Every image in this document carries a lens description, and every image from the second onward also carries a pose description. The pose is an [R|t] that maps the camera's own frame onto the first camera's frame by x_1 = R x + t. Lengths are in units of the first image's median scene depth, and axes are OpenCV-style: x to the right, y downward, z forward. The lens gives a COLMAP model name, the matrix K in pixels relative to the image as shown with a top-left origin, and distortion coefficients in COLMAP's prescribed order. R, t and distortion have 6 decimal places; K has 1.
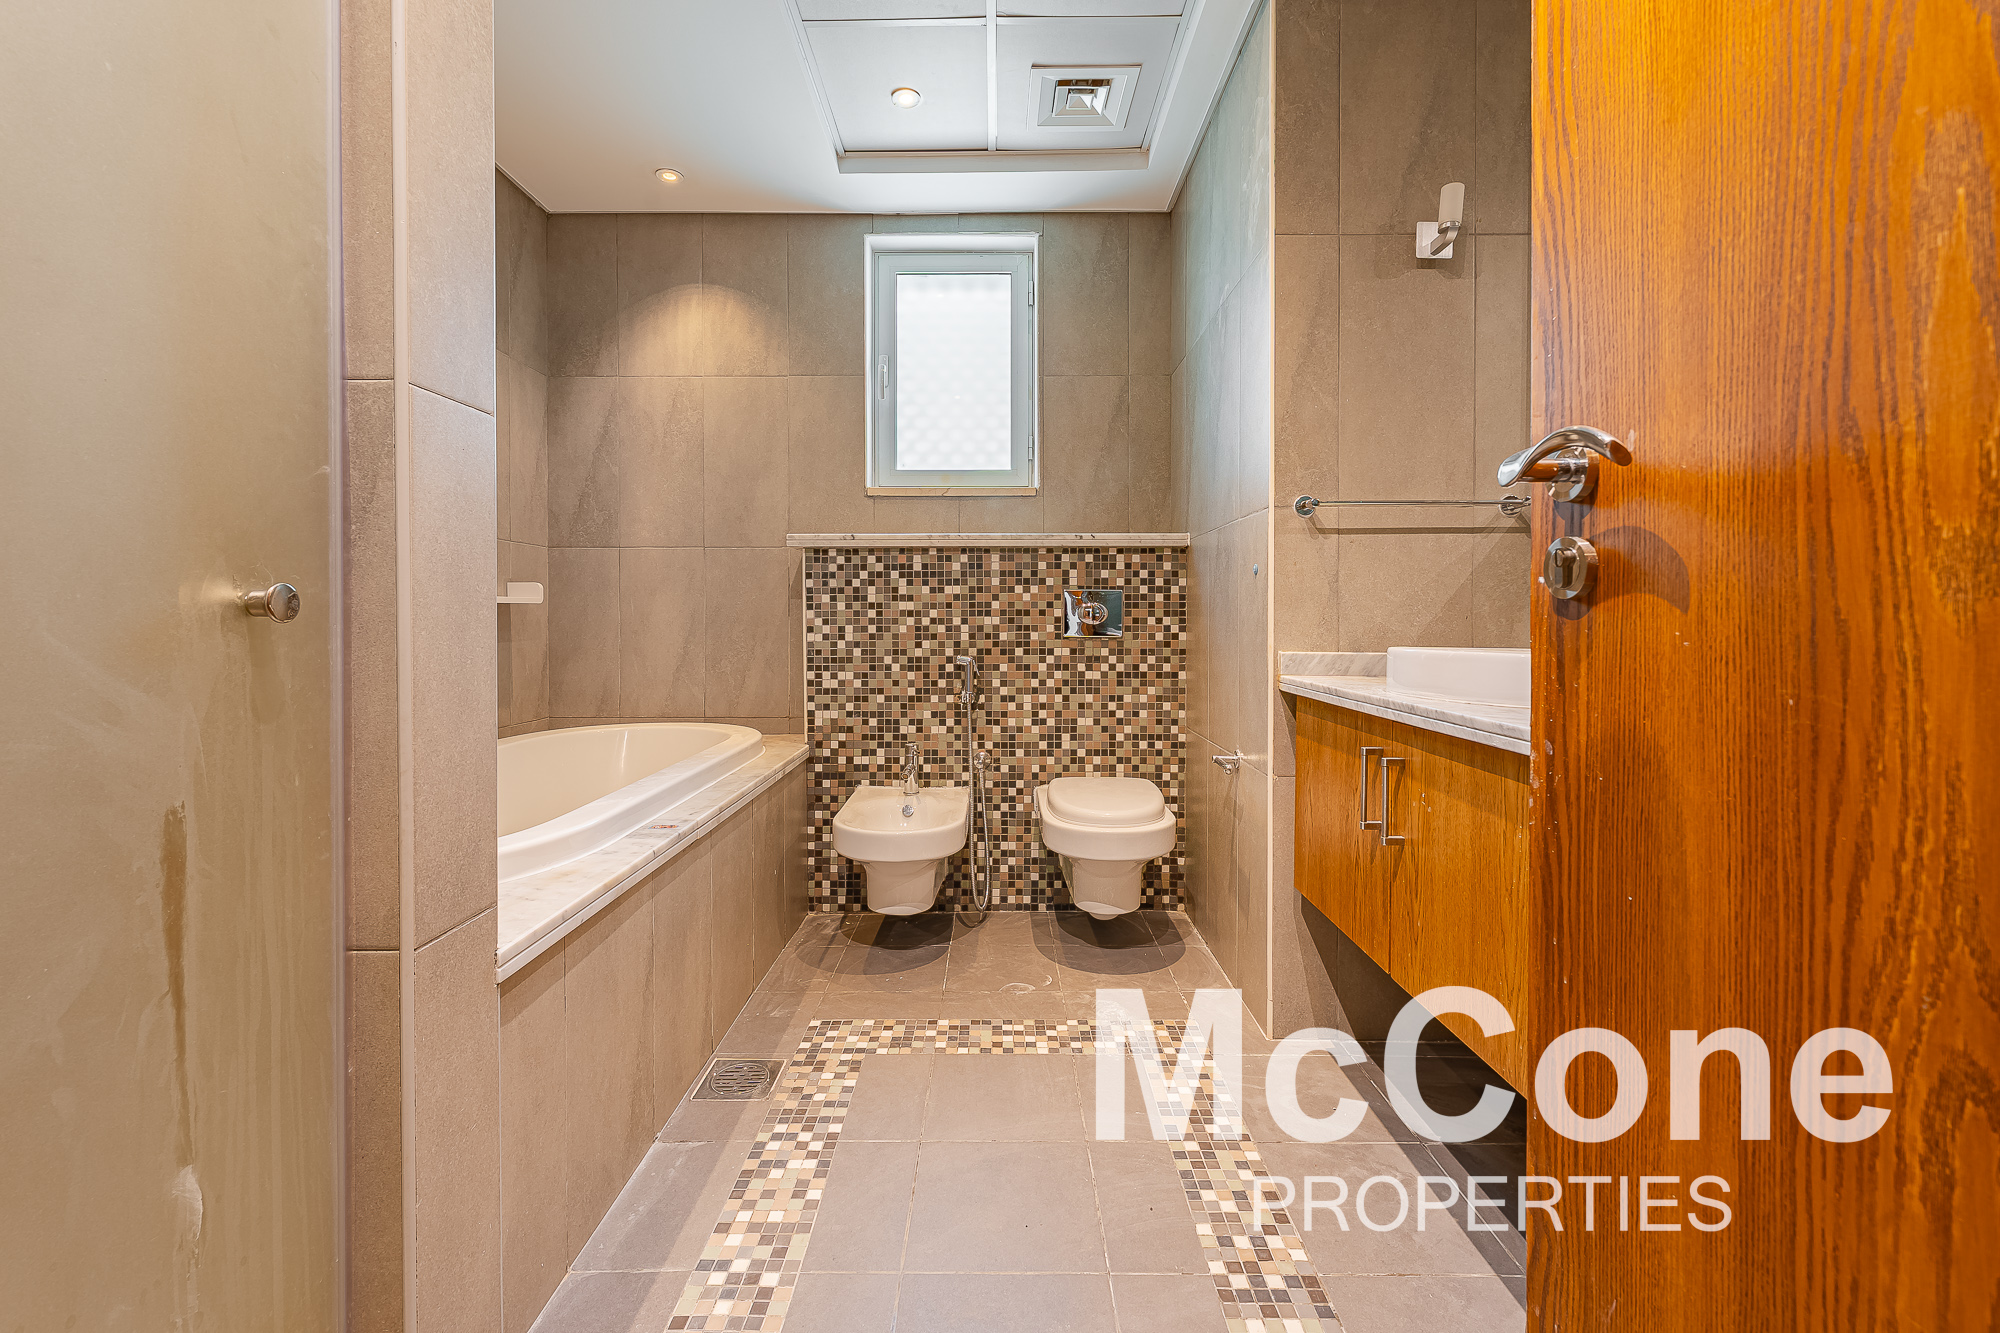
lens RADIAL K [[815.4, 0, 993.2], [0, 815.4, 655.8], [0, 0, 1]] dist [-0.000651, -0.000502]
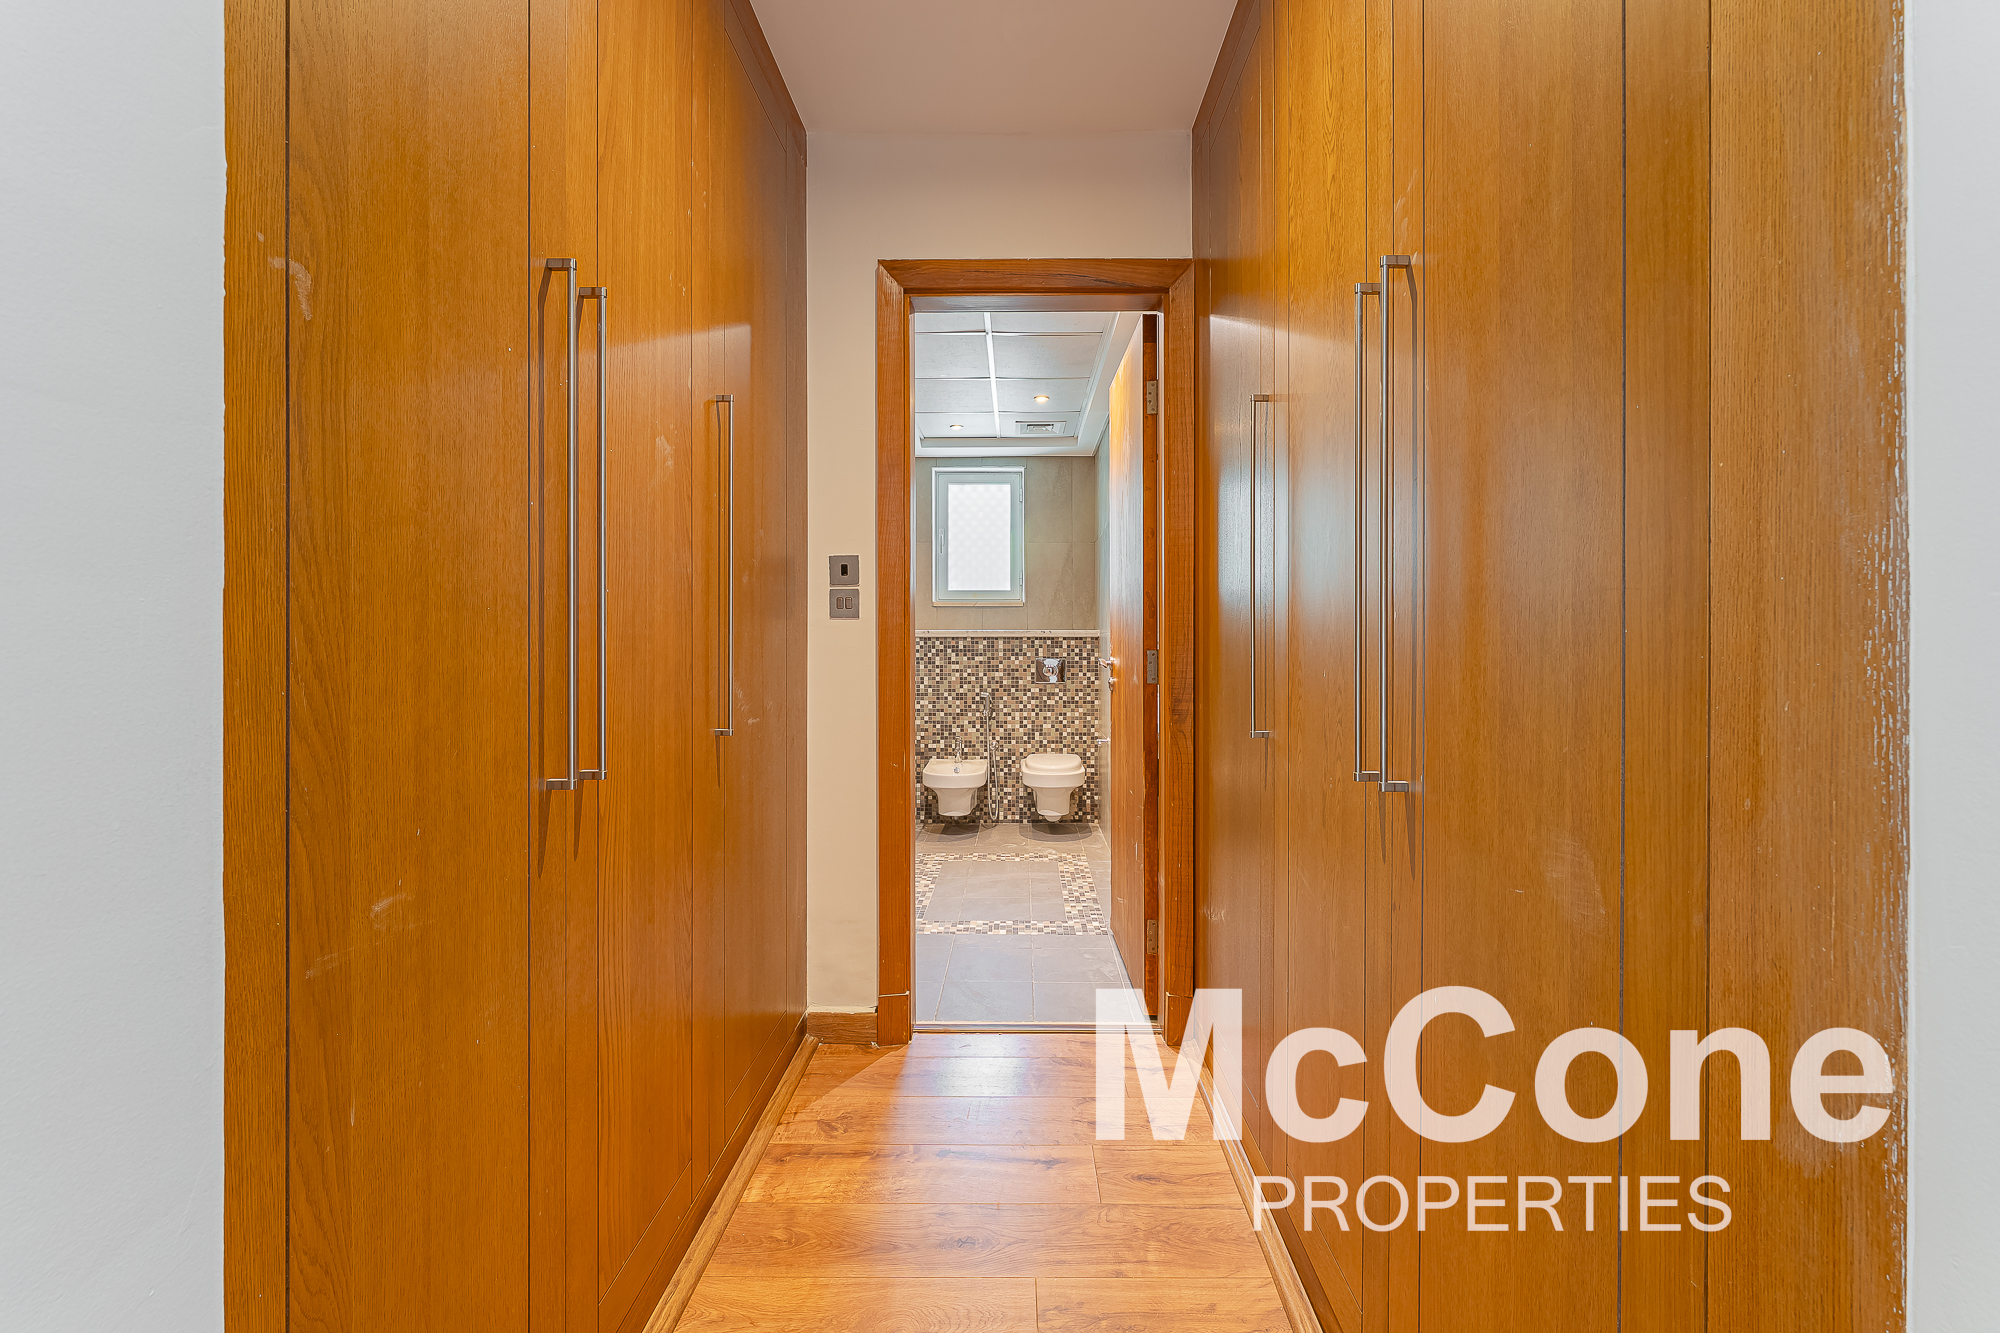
lens RADIAL K [[815.4, 0, 1006.8], [0, 815.4, 667.5], [0, 0, 1]] dist [-0.000651, -0.000502]
pose [[0.999961, -0.000773, -0.008778, 0.033969], [0.000775, 1.000000, 0.000314, -0.060125], [0.008777, -0.000321, 0.999961, -0.953509]]
